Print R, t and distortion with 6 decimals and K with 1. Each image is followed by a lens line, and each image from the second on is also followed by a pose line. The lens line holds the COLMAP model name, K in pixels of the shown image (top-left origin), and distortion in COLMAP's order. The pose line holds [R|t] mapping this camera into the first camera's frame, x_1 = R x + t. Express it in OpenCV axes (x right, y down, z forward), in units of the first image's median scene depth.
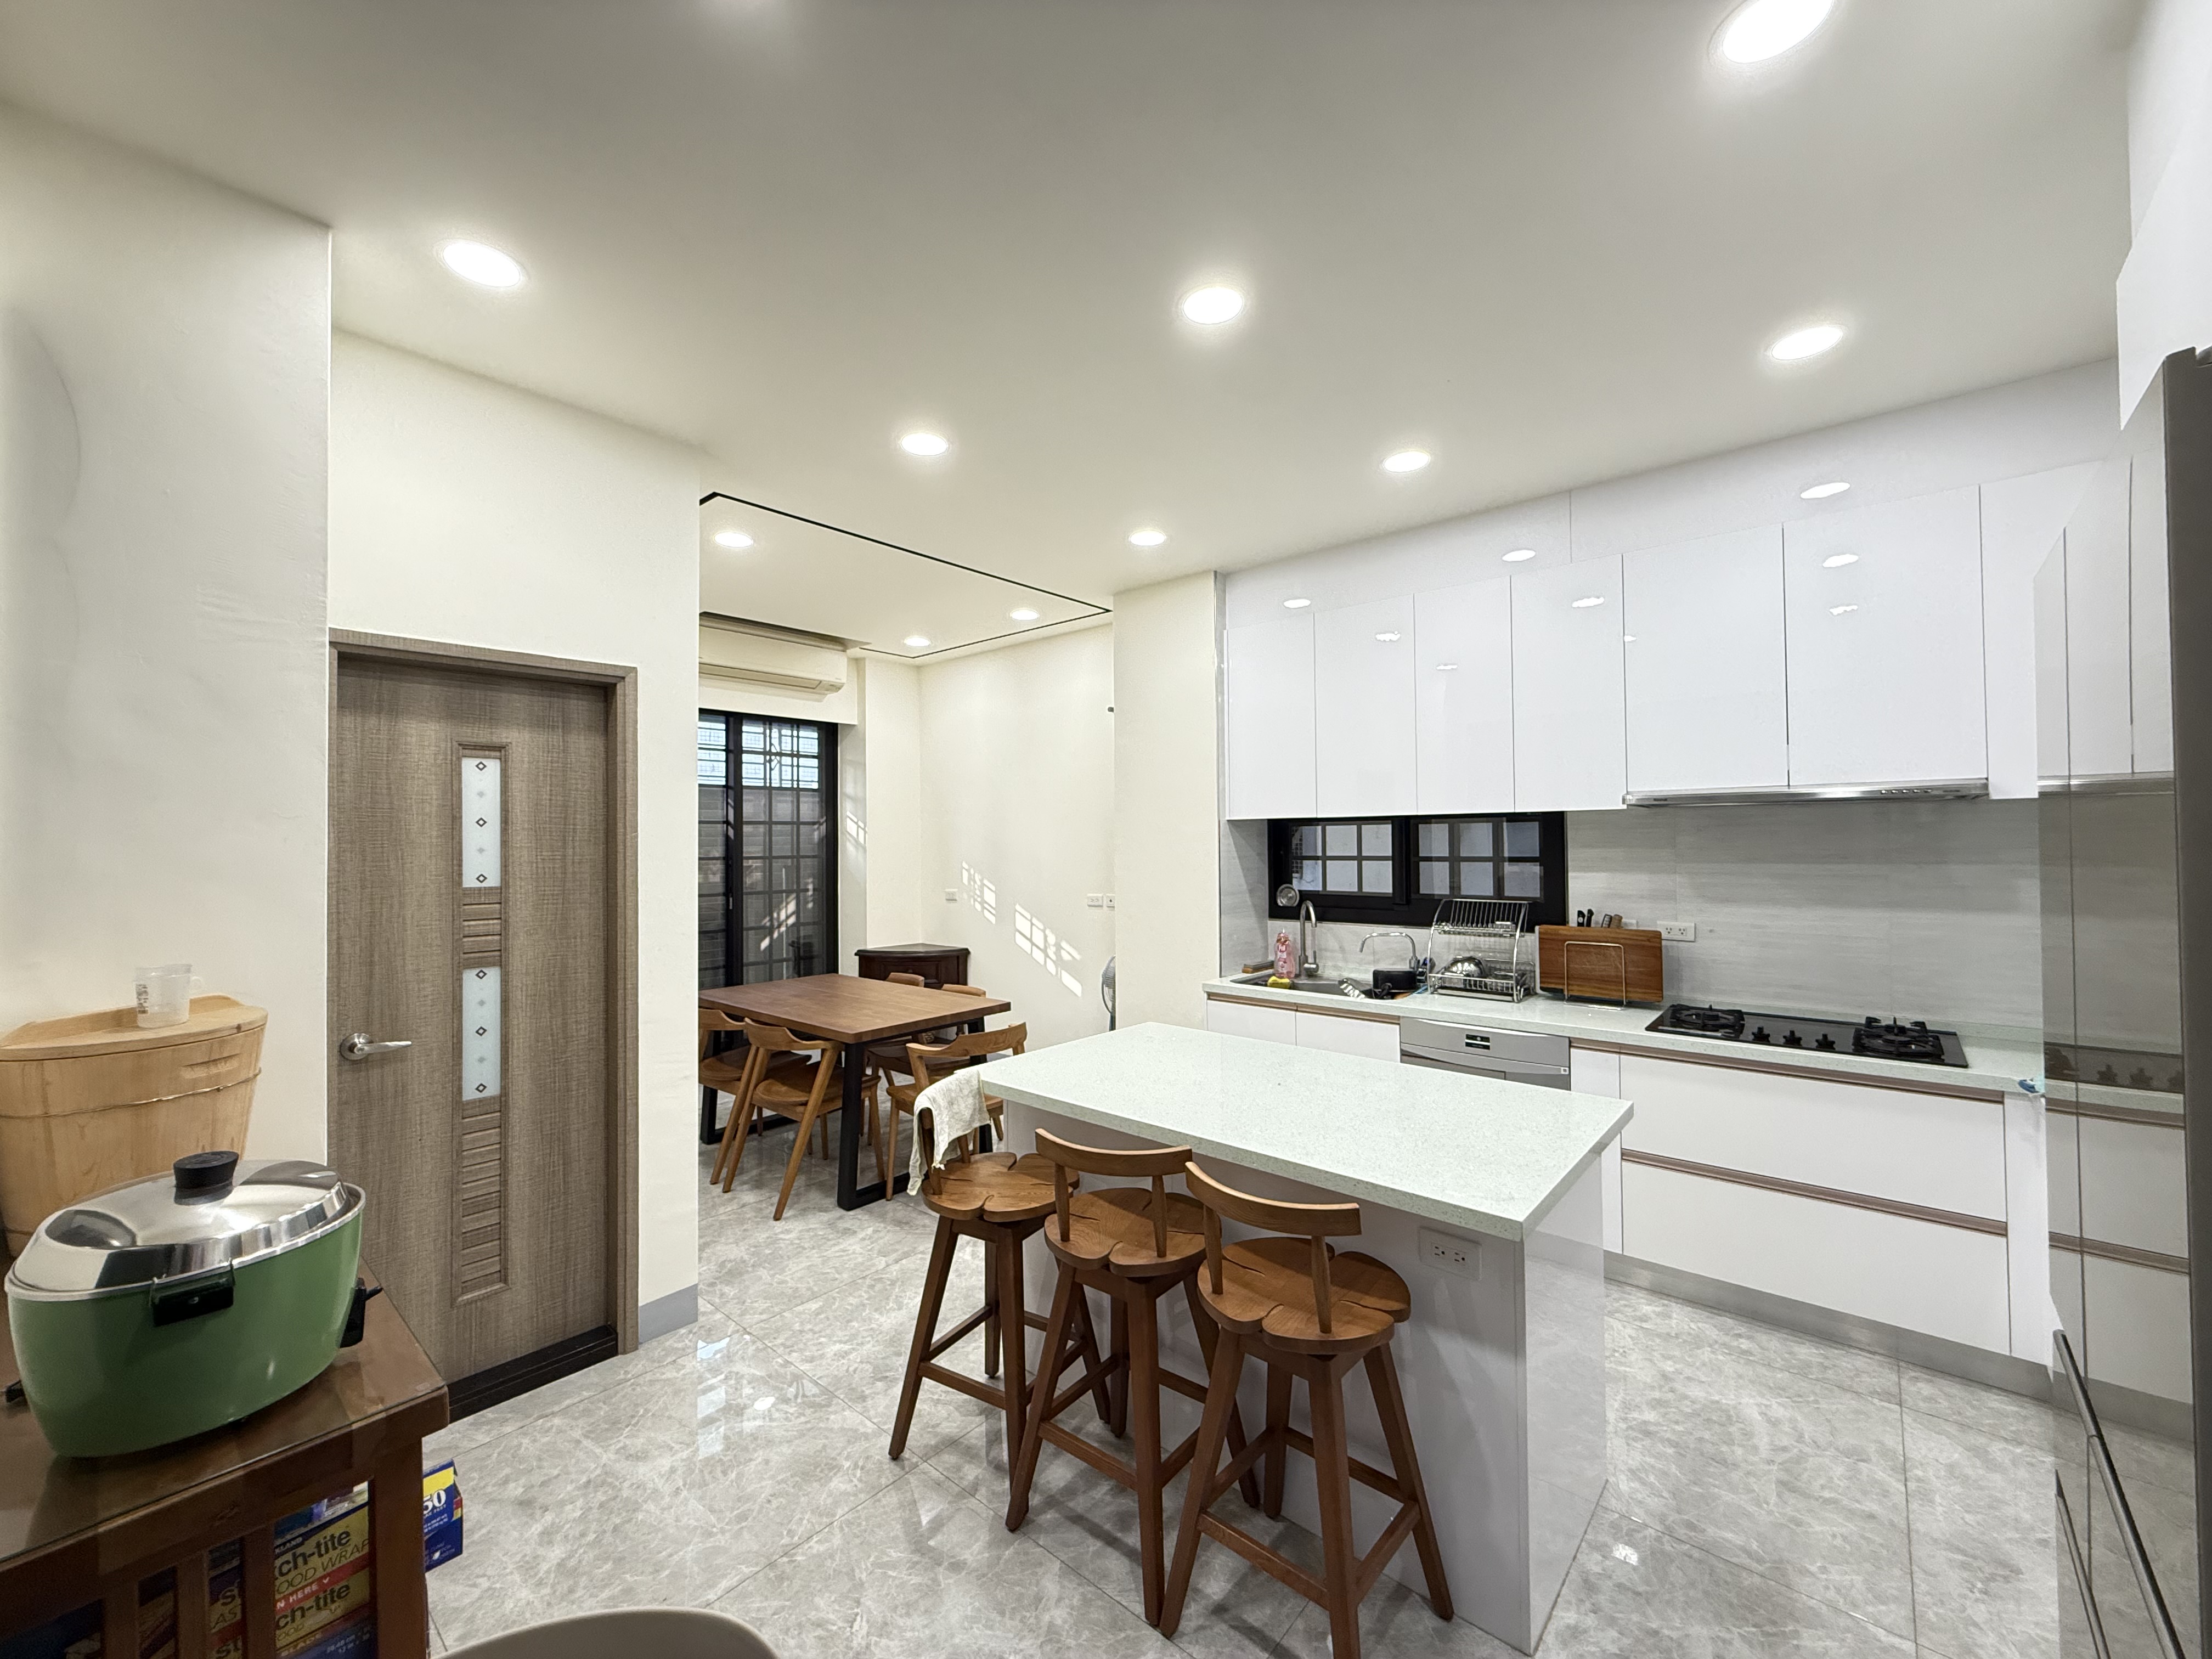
lens RADIAL K [[883.6, 0, 1100.2], [0, 883.6, 826.5], [0, 0, 1]] dist [-0.000642, 0.000300]
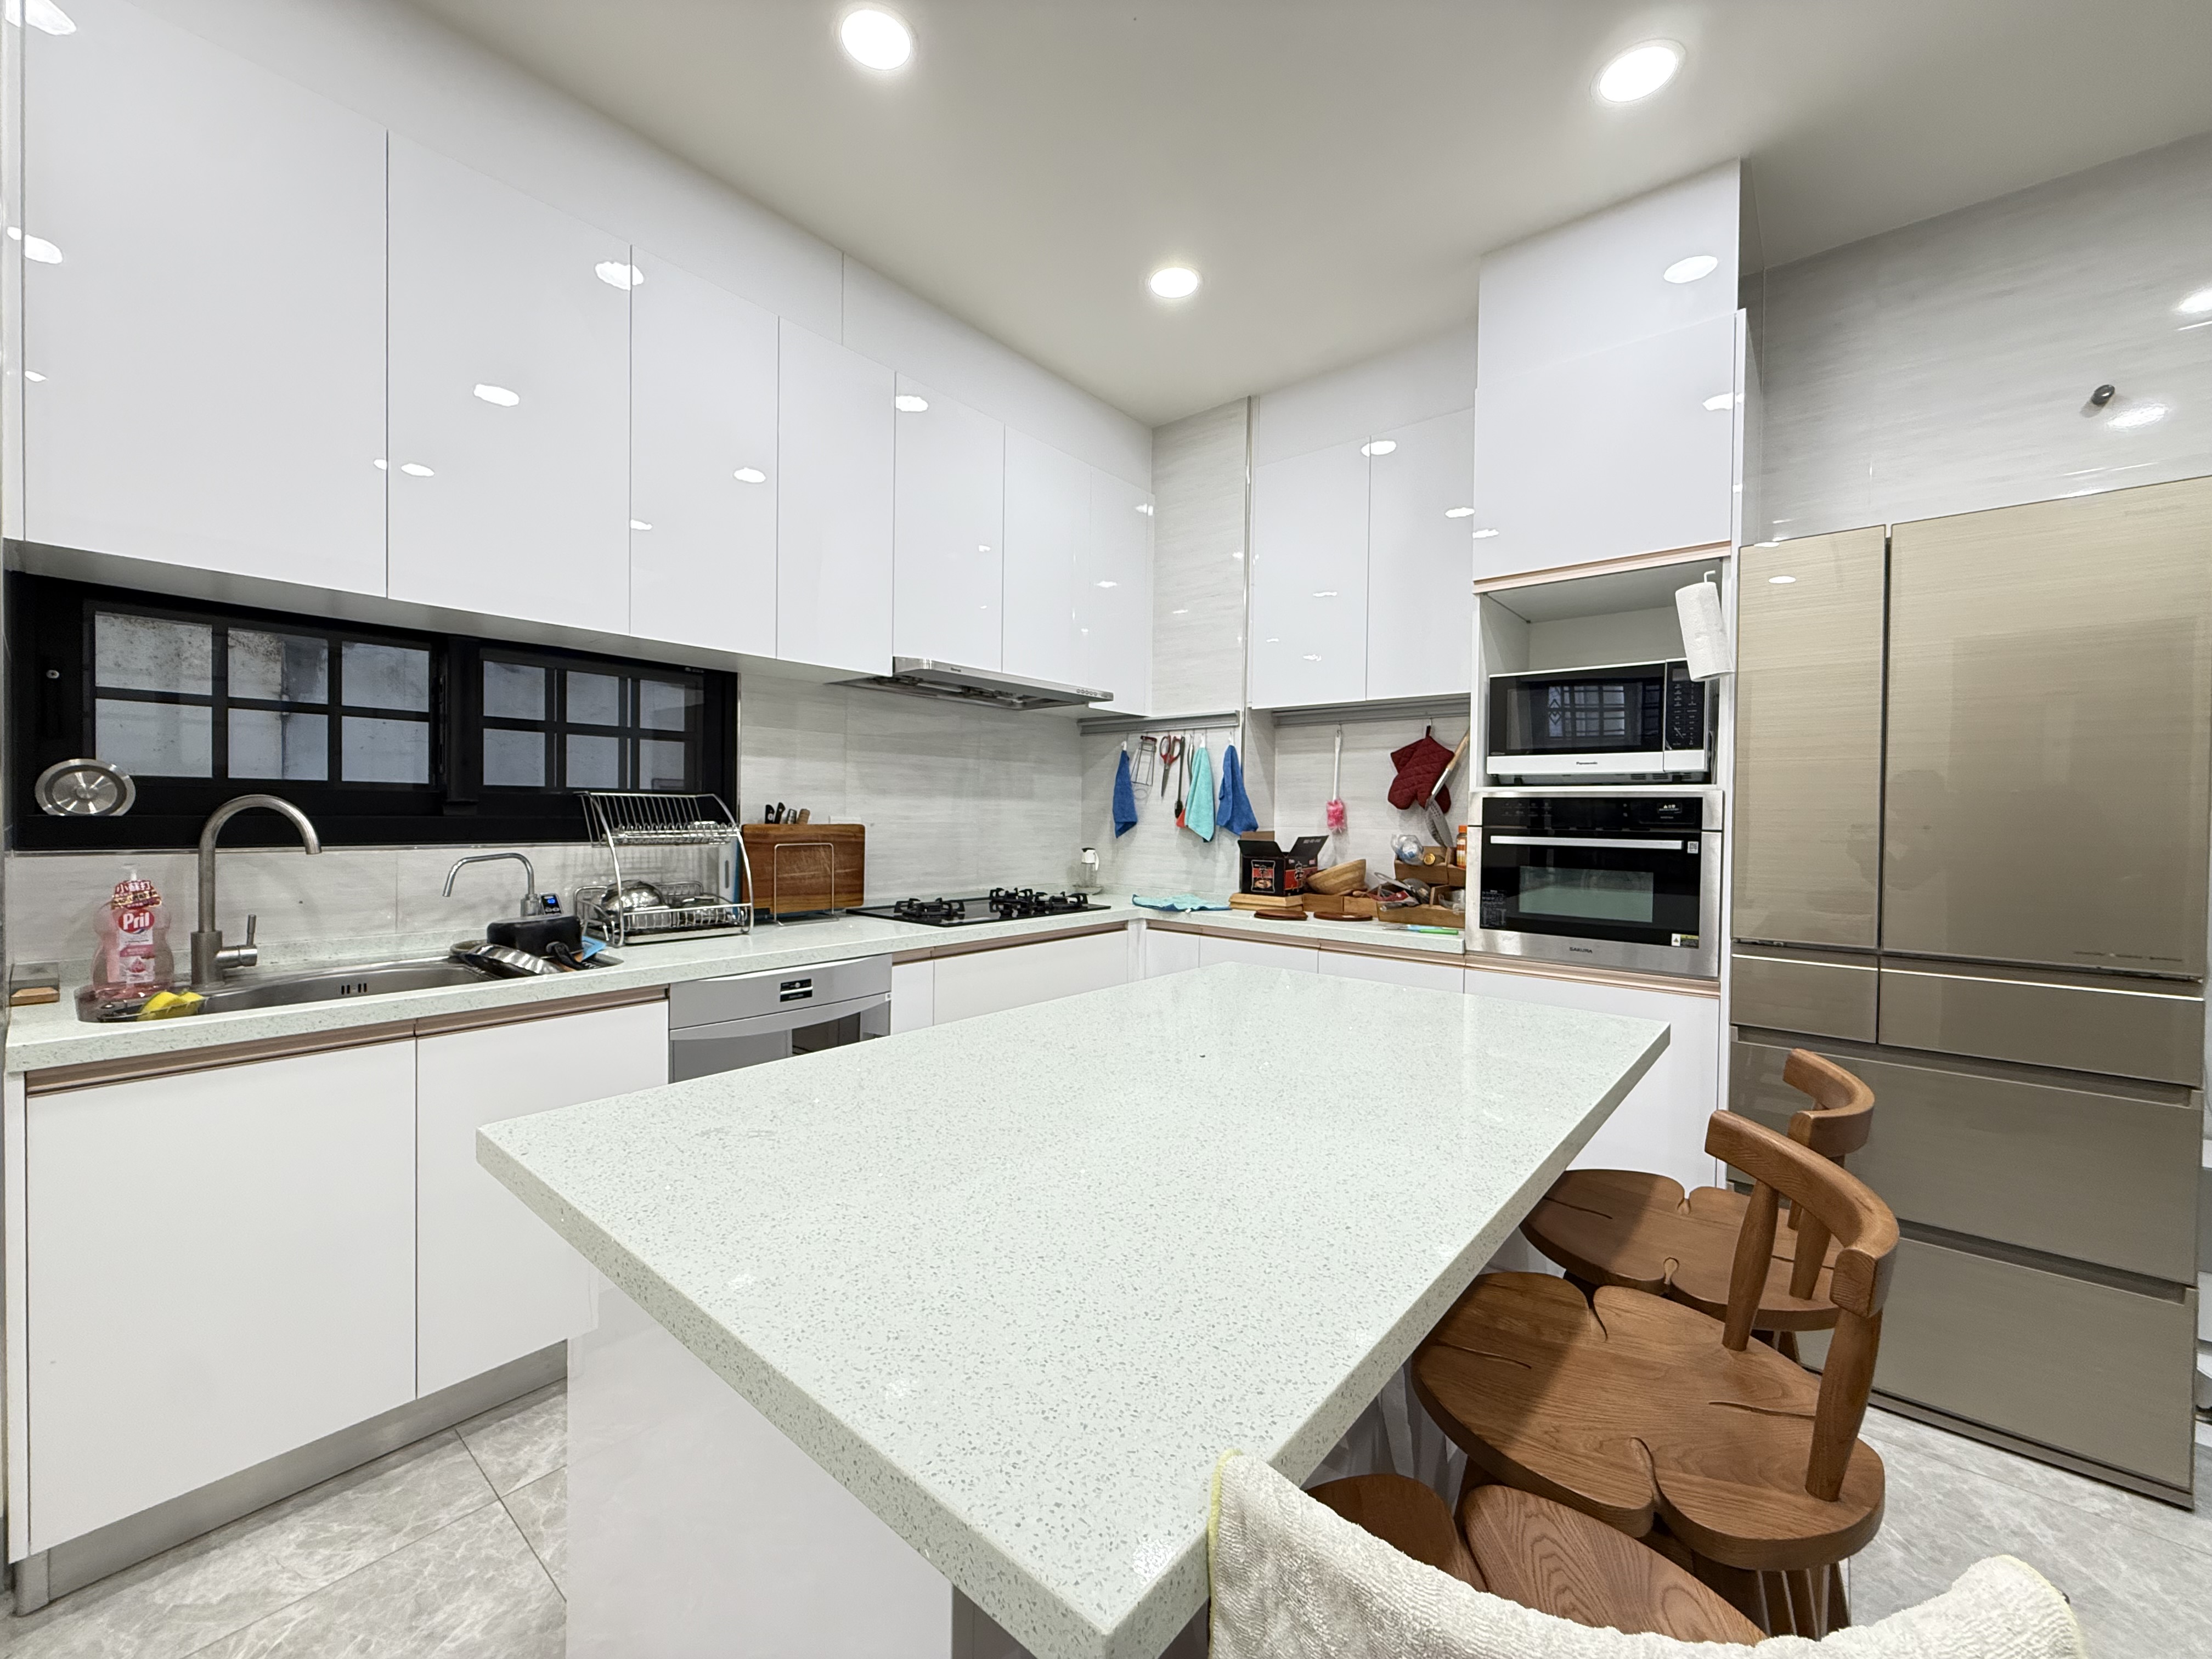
lens RADIAL K [[883.6, 0, 1100.2], [0, 883.6, 826.5], [0, 0, 1]] dist [-0.000642, 0.000300]
pose [[-0.026852, -0.005749, 0.999623, -0.131210], [-0.031256, 0.999499, 0.004909, 0.057489], [-0.999151, -0.031113, -0.027018, 0.416707]]
